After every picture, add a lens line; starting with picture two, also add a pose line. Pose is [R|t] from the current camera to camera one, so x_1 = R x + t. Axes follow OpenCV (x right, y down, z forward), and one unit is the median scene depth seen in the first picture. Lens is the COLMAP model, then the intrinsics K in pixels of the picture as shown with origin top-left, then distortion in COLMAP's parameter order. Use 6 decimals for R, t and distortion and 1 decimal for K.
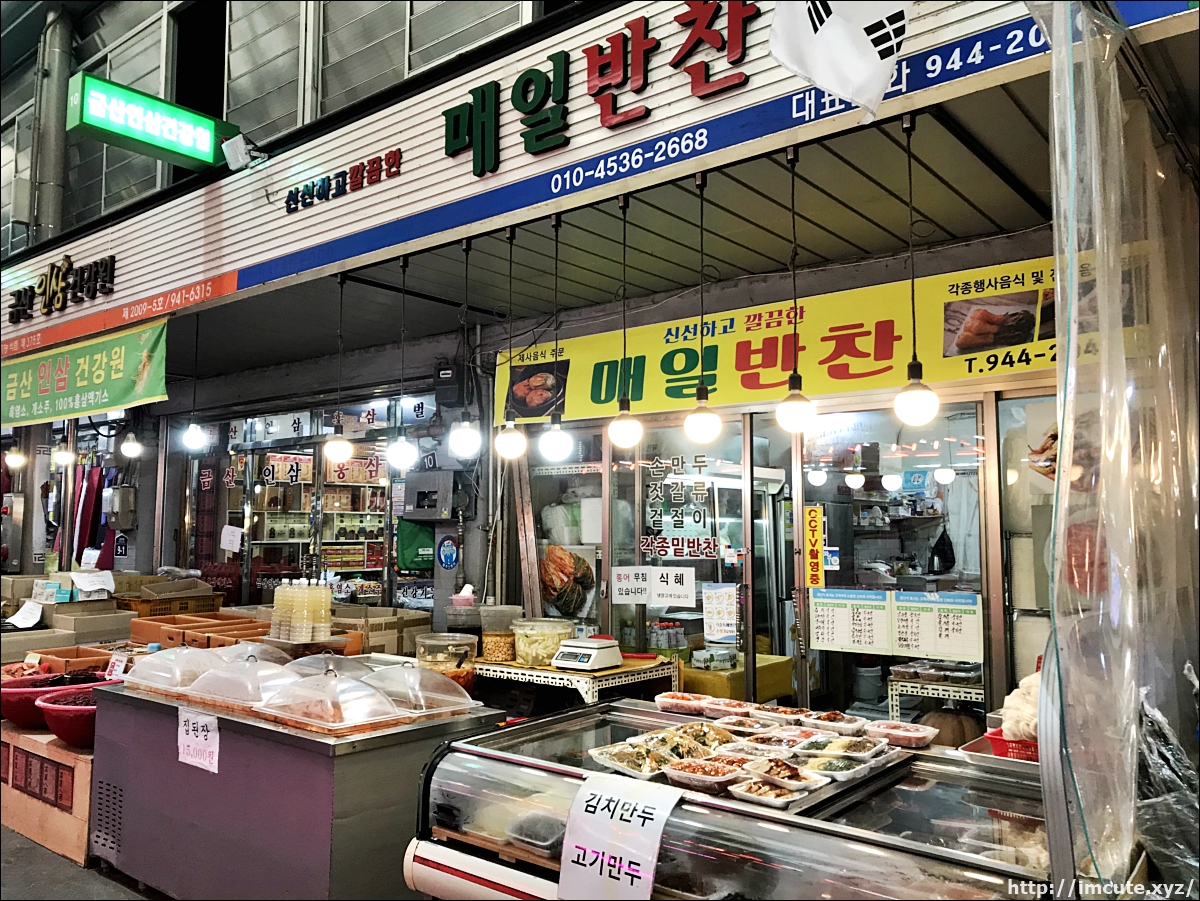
lens RADIAL K [[970.9, 0, 596.8], [0, 970.9, 442.7], [0, 0, 1]] dist [0.036482, -0.029927]
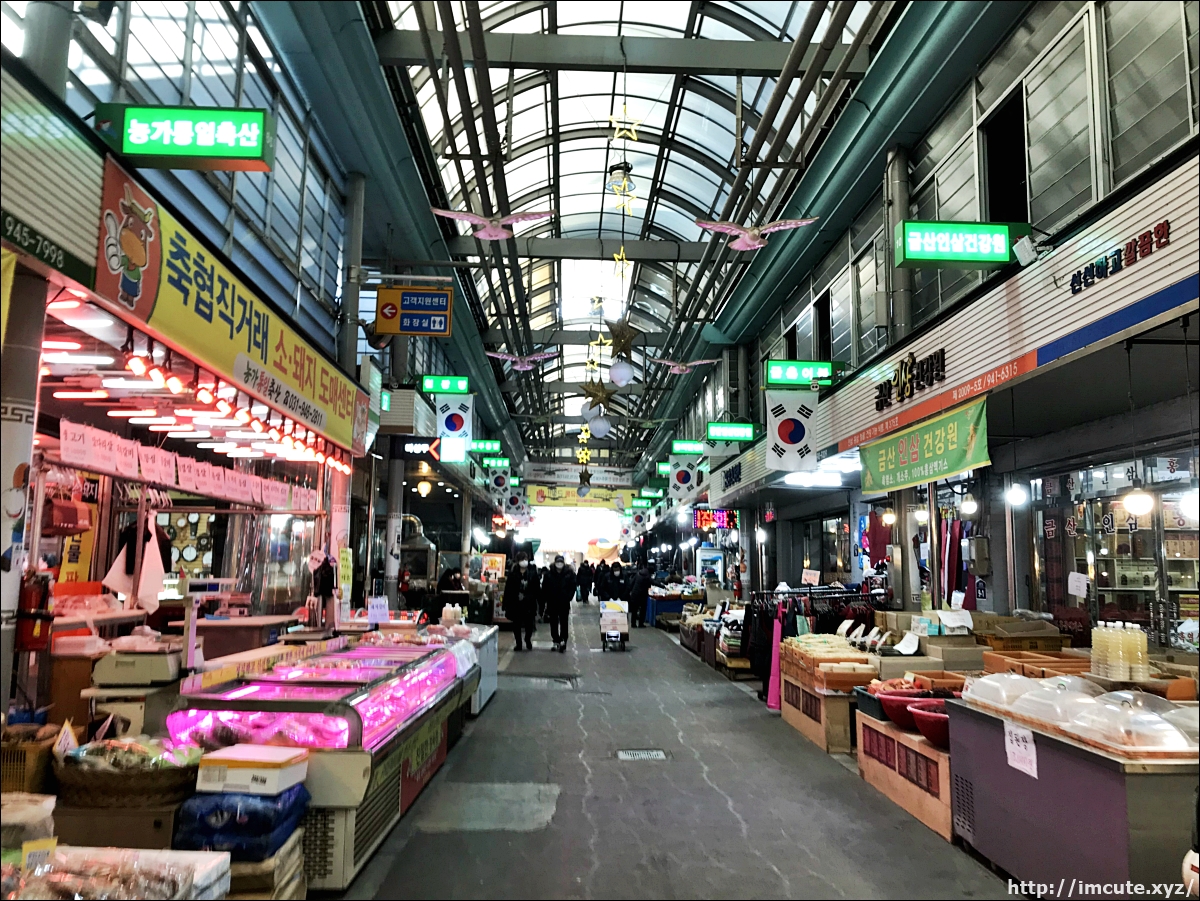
lens RADIAL K [[970.9, 0, 606.5], [0, 970.9, 443.1], [0, 0, 1]] dist [0.036482, -0.029927]
pose [[0.667855, -0.092516, -0.738519, 0.119563], [0.058596, 0.995700, -0.071745, -0.012310], [0.741981, 0.004641, 0.670404, -0.132475]]
